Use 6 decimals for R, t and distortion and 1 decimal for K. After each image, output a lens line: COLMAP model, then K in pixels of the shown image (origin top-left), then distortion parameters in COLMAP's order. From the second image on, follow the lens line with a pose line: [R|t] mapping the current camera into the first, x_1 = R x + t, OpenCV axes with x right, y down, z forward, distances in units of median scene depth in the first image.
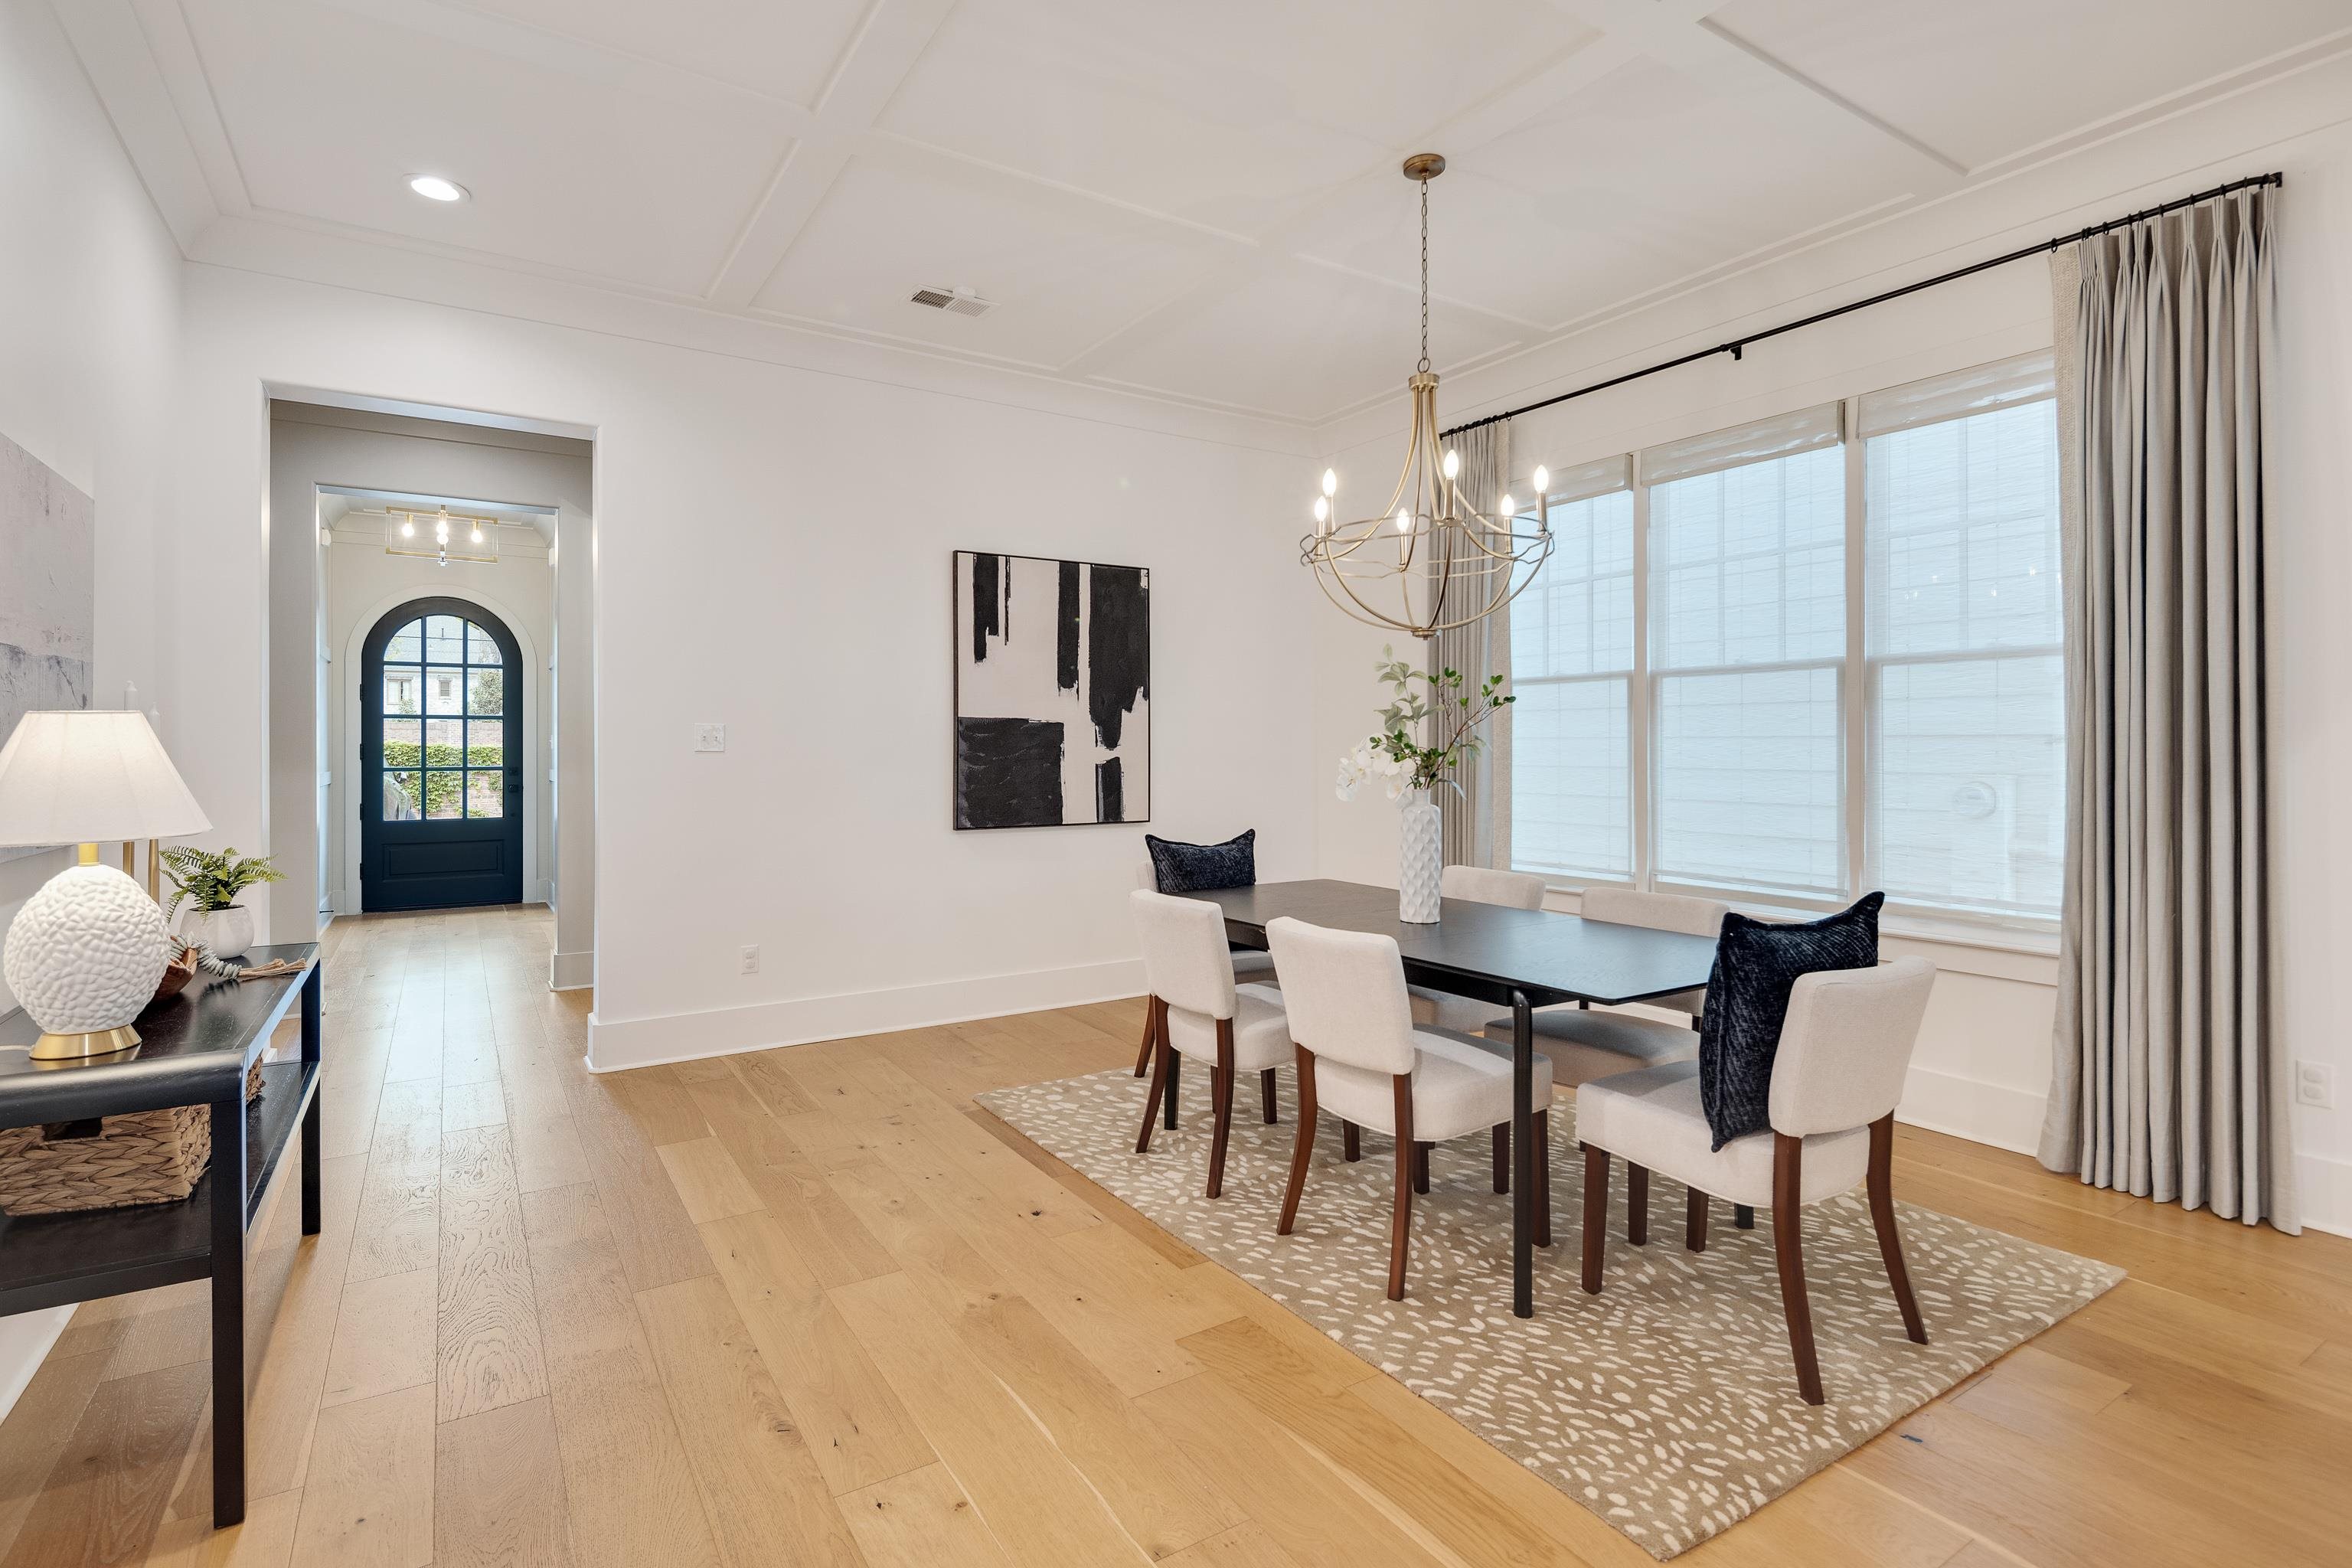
lens RADIAL K [[1133.7, 0, 1164.6], [0, 1133.7, 742.3], [0, 0, 1]] dist [0.001115, 0.000011]
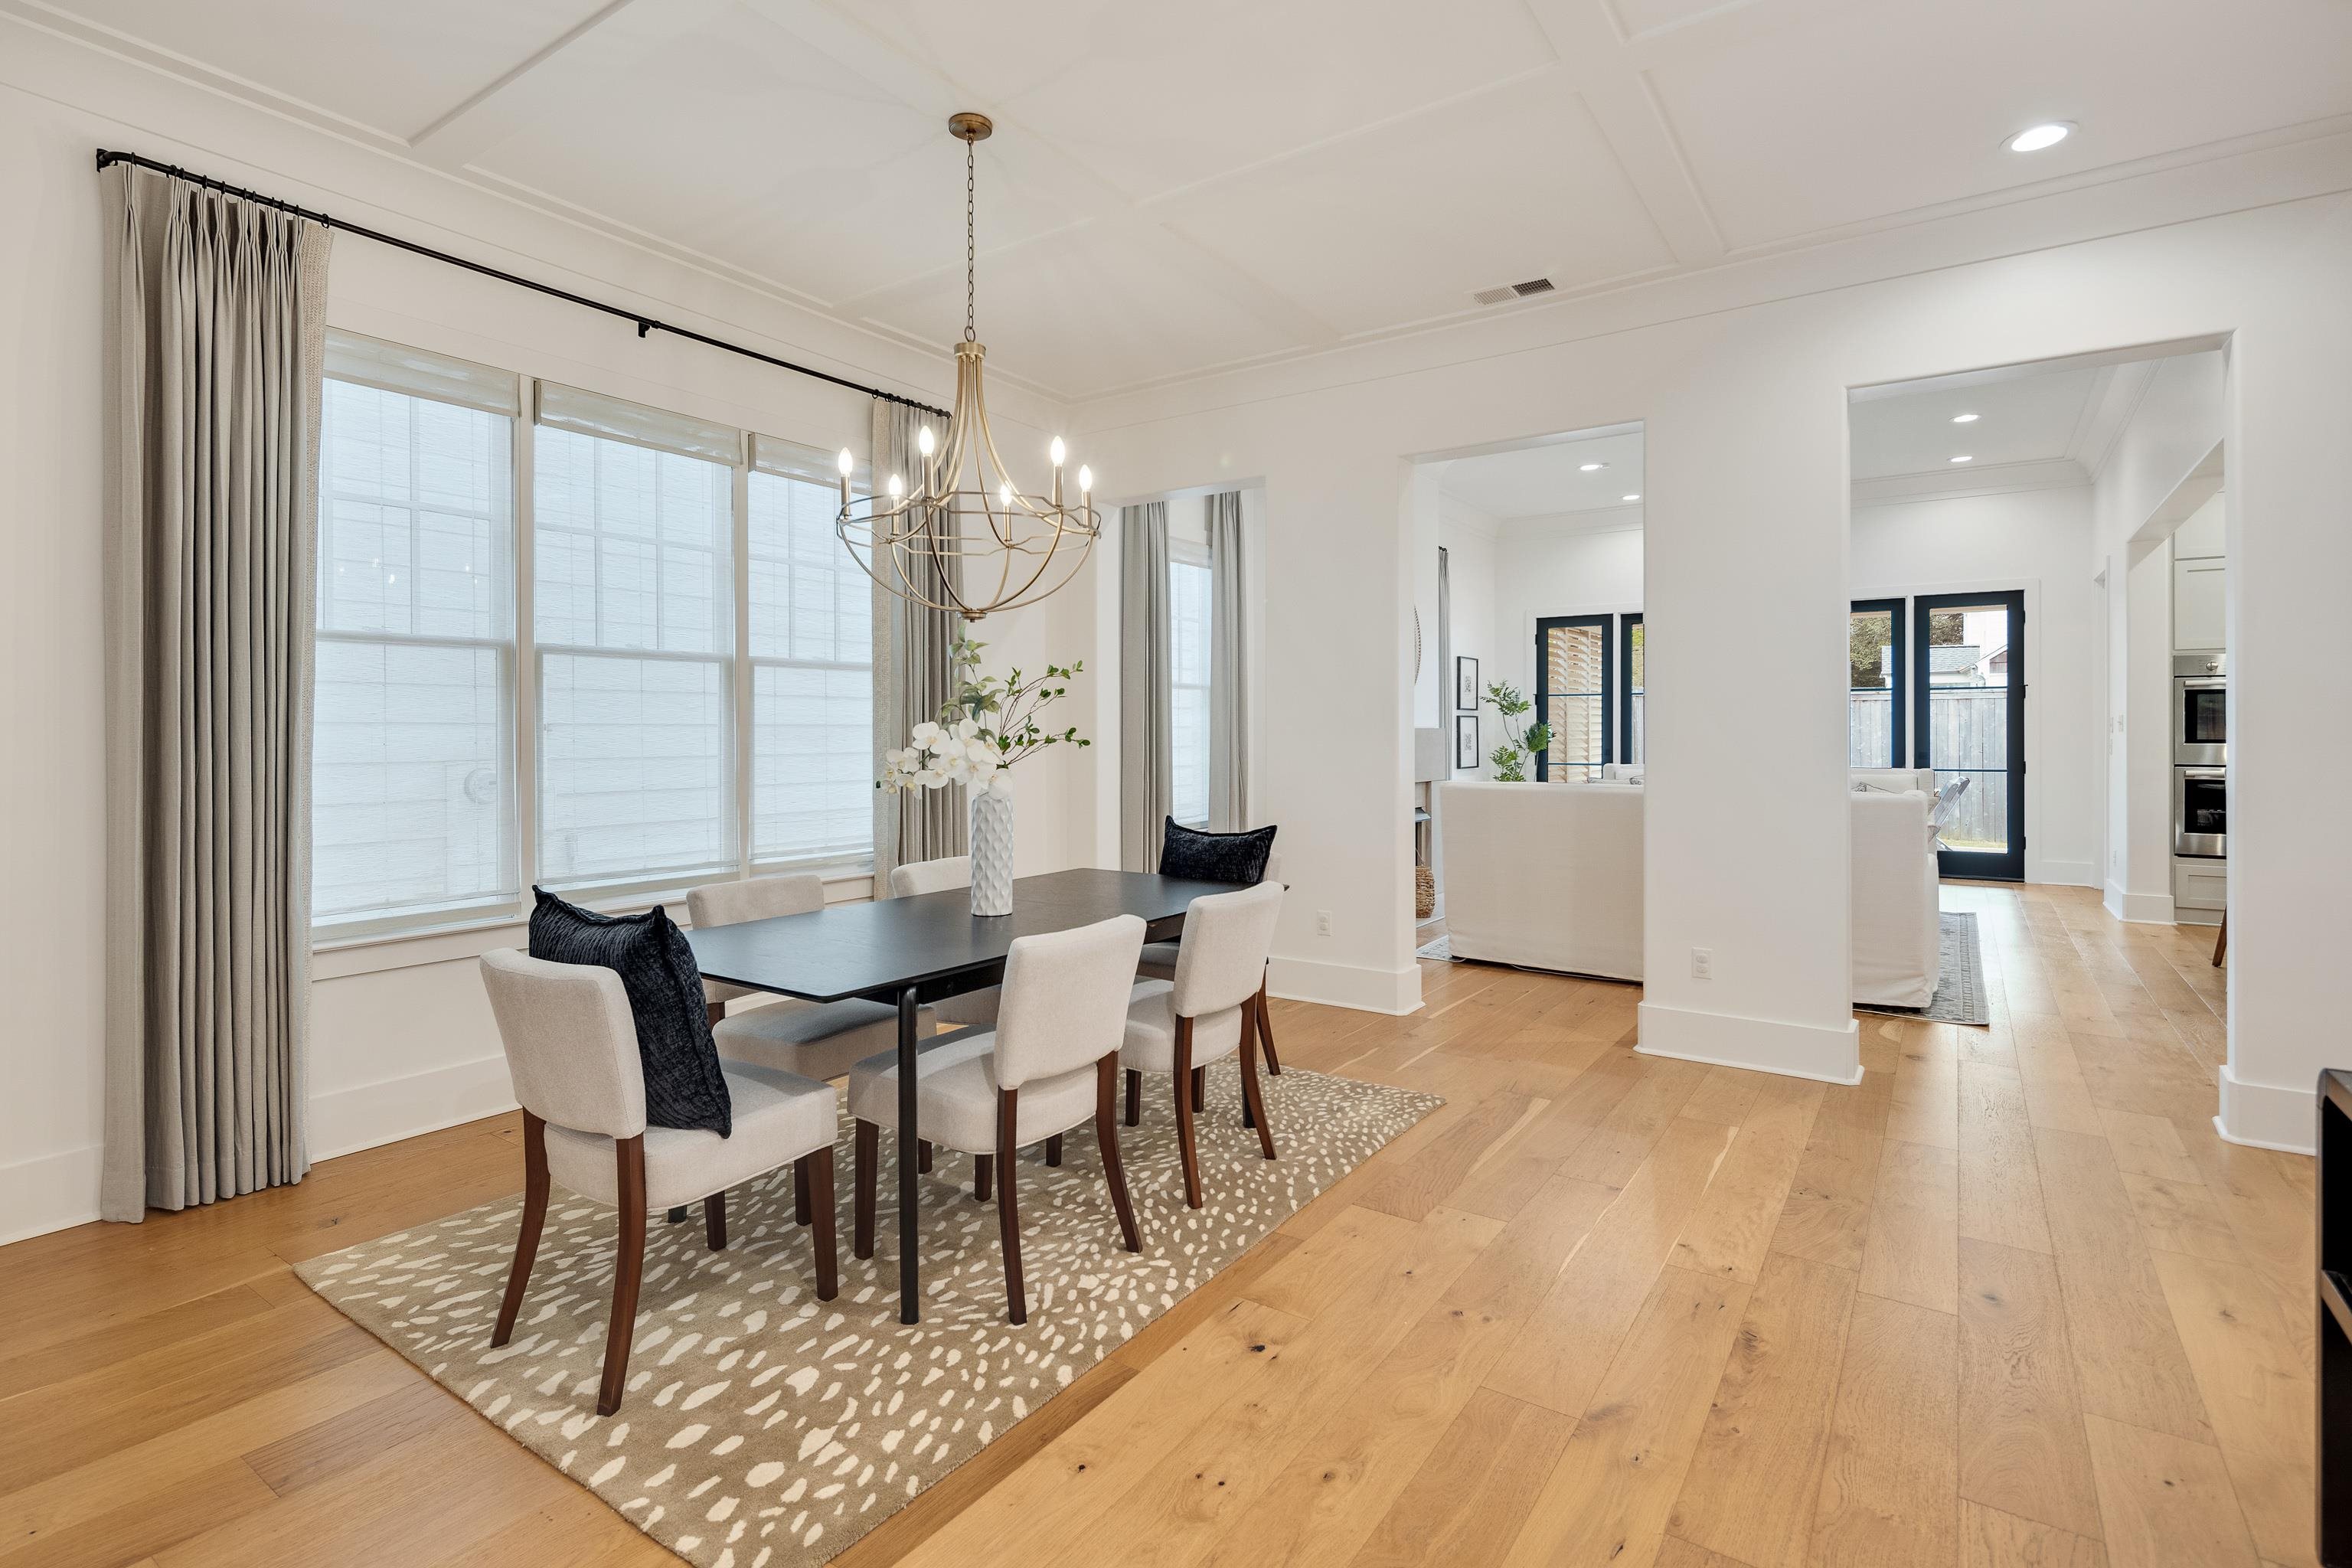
lens RADIAL K [[1079.3, 0, 1185.6], [0, 1079.3, 733.6], [0, 0, 1]] dist [0.000365, 0.000049]
pose [[-0.380146, -0.002829, 0.924922, -0.574425], [-0.003474, 0.999993, 0.001631, 0.000582], [-0.924920, -0.002593, -0.380153, 0.994036]]
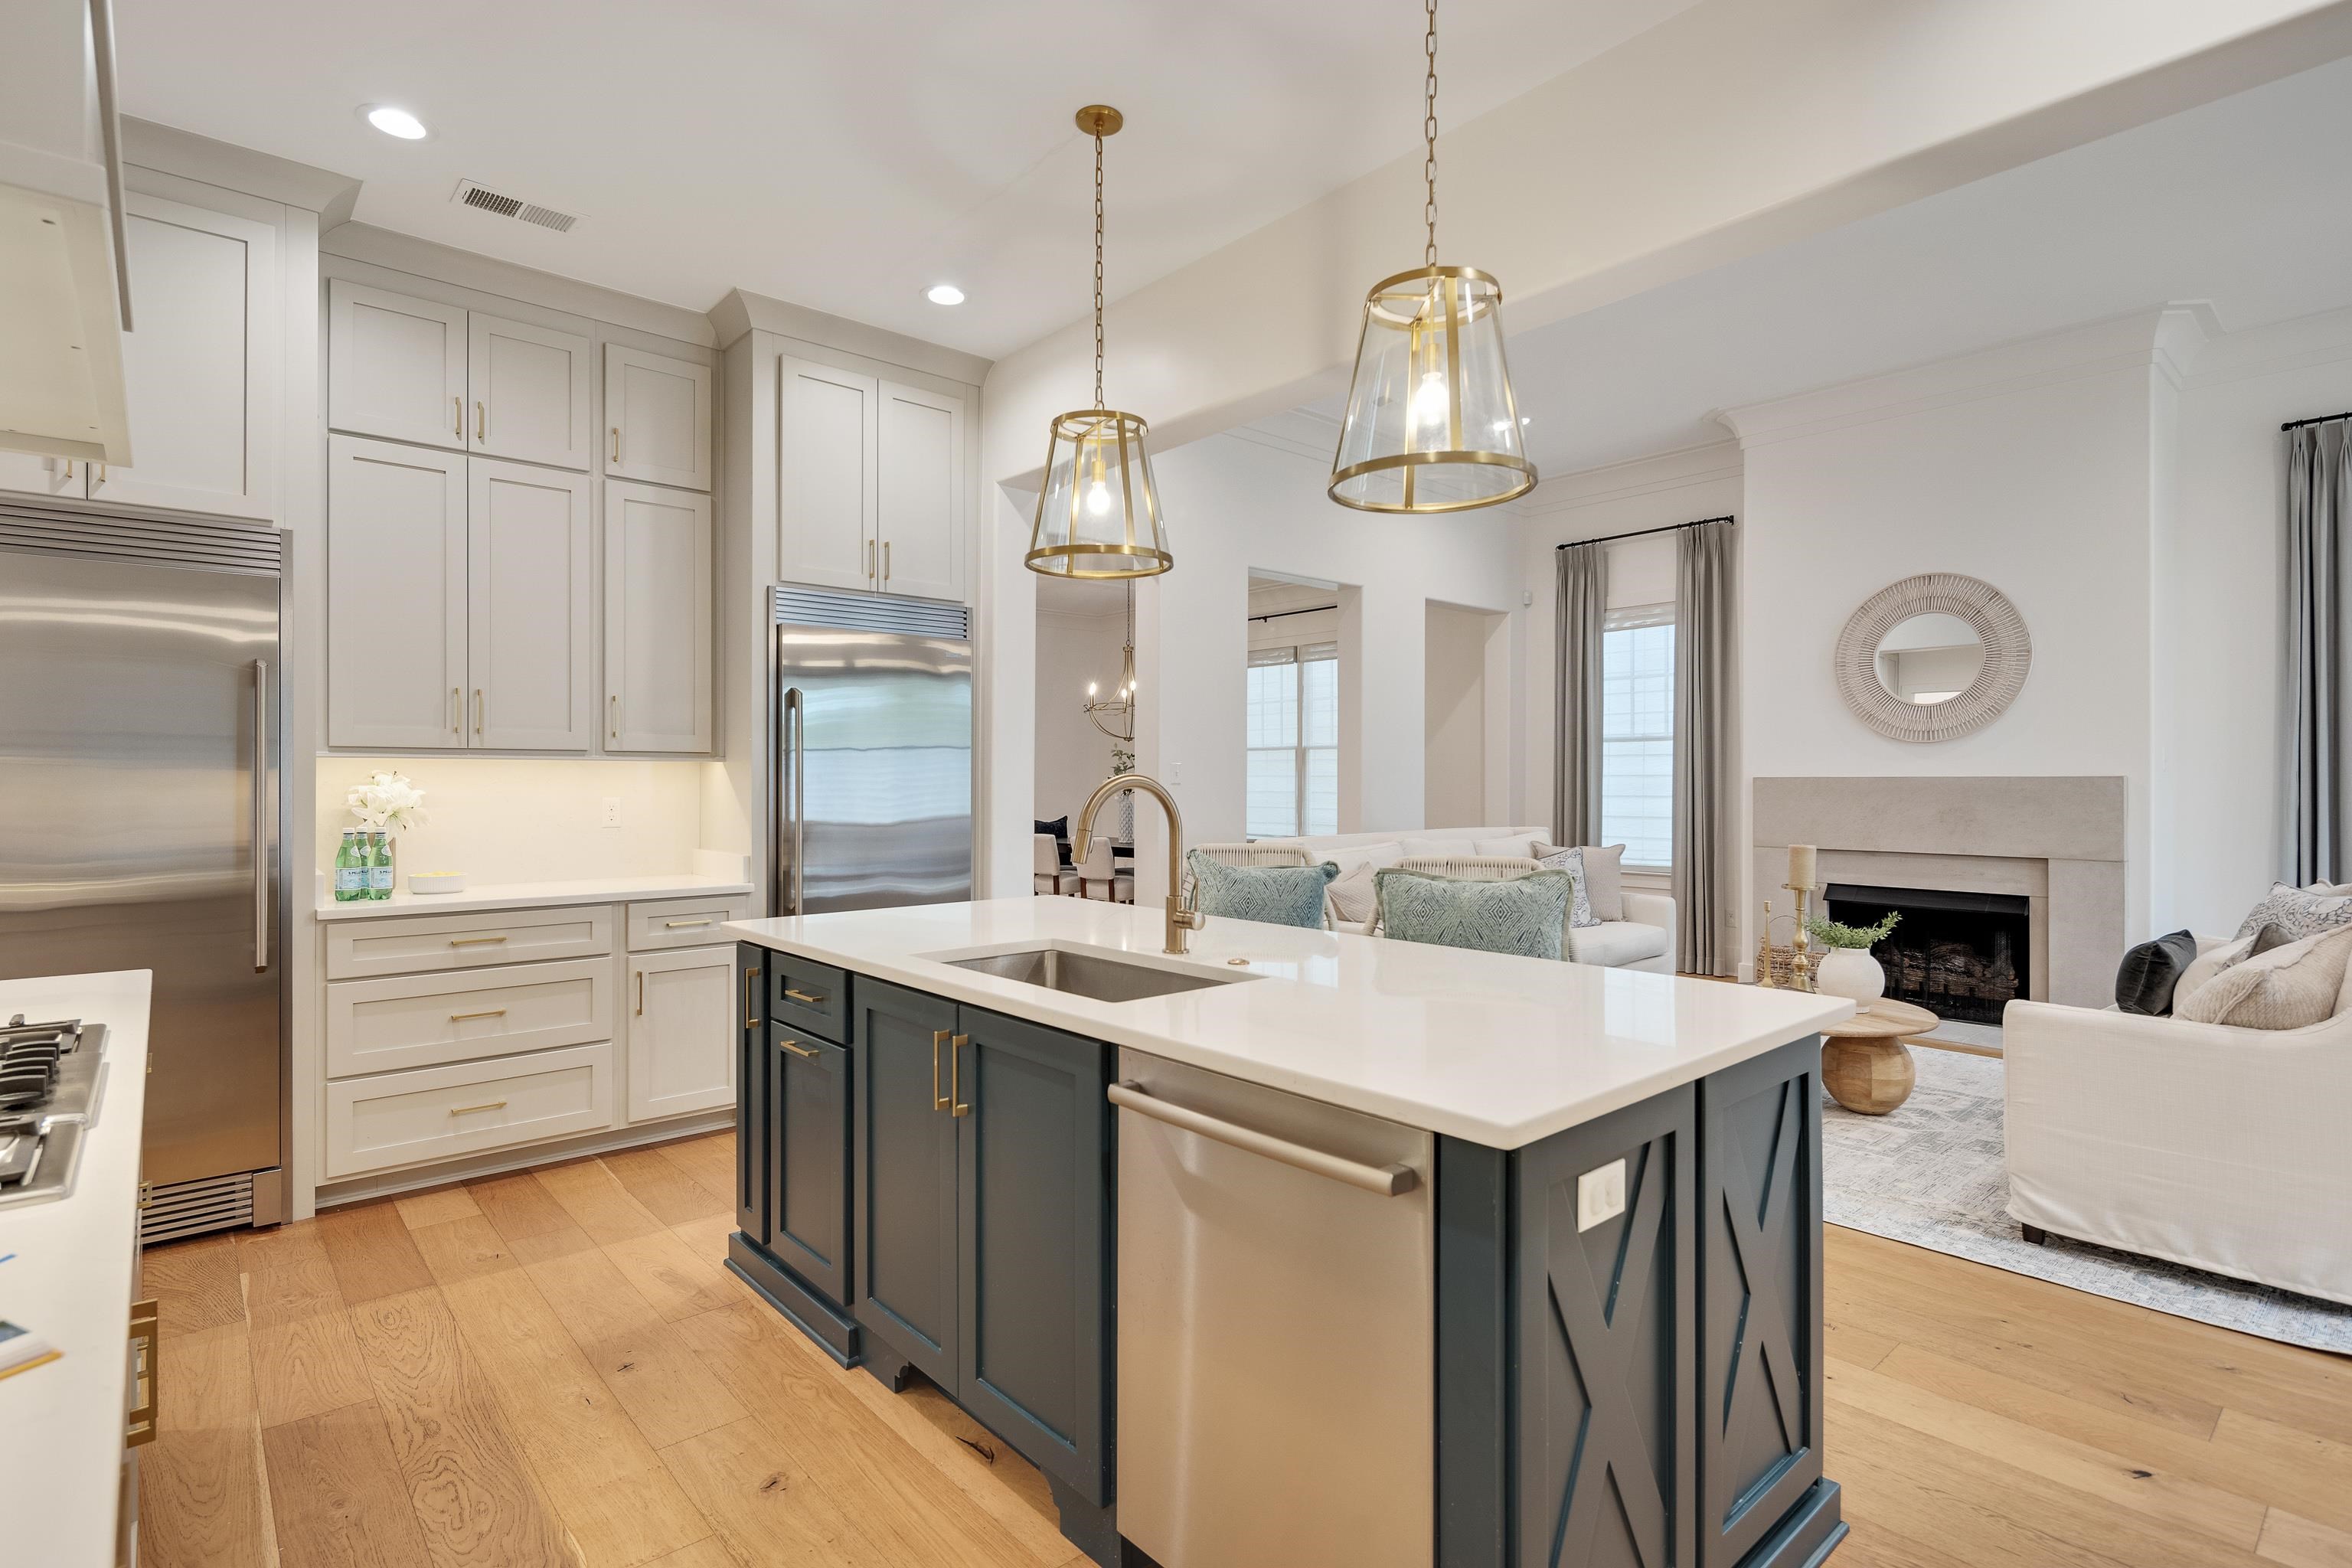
lens RADIAL K [[1133.7, 0, 1164.6], [0, 1133.7, 742.3], [0, 0, 1]] dist [0.001115, 0.000011]
pose [[0.987164, 0.000877, 0.159706, -0.107082], [0.003144, 0.999684, -0.024922, -0.019727], [-0.159678, 0.025105, 0.986850, -1.498489]]
